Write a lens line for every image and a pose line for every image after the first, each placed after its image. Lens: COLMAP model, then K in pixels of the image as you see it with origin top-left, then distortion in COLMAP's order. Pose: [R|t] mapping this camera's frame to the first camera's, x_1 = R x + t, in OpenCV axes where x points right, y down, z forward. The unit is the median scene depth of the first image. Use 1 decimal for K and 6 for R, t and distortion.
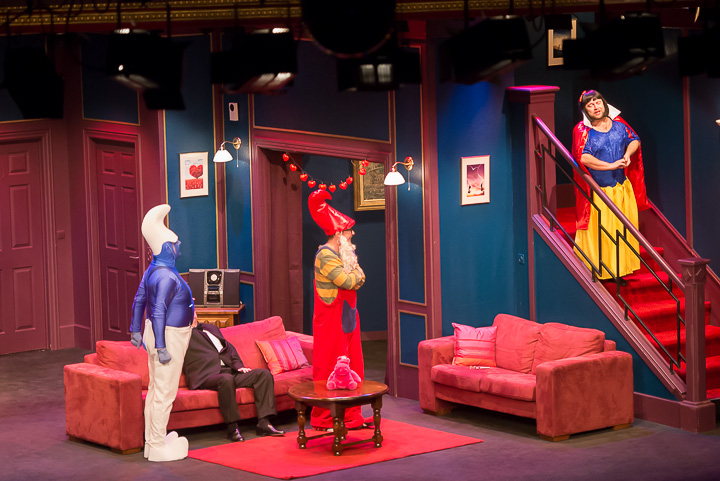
lens RADIAL K [[2677.6, 0, 398.7], [0, 2677.6, 211.4], [0, 0, 1]] dist [0.275687, 1.236071]
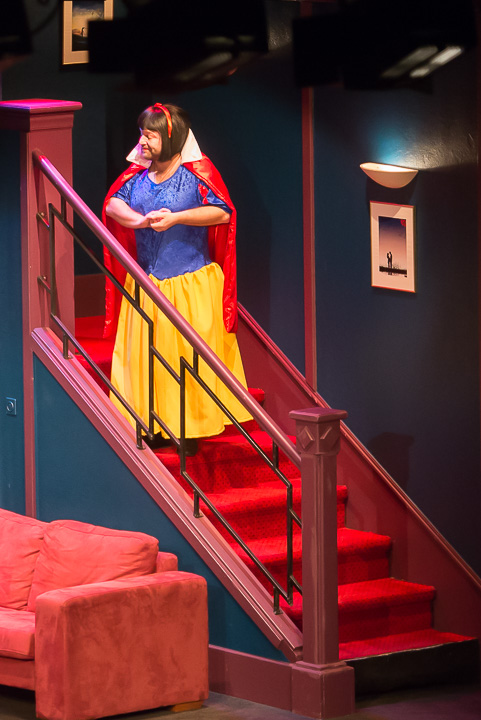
lens RADIAL K [[3733.8, 0, 240.1], [0, 3733.8, 359.7], [0, 0, 1]] dist [0.038356, 15.581364]
pose [[0.993826, 0.007075, 0.110722, 0.006554], [-0.008420, 0.999896, 0.011688, -0.001813], [-0.110627, -0.012548, 0.993783, 0.214790]]
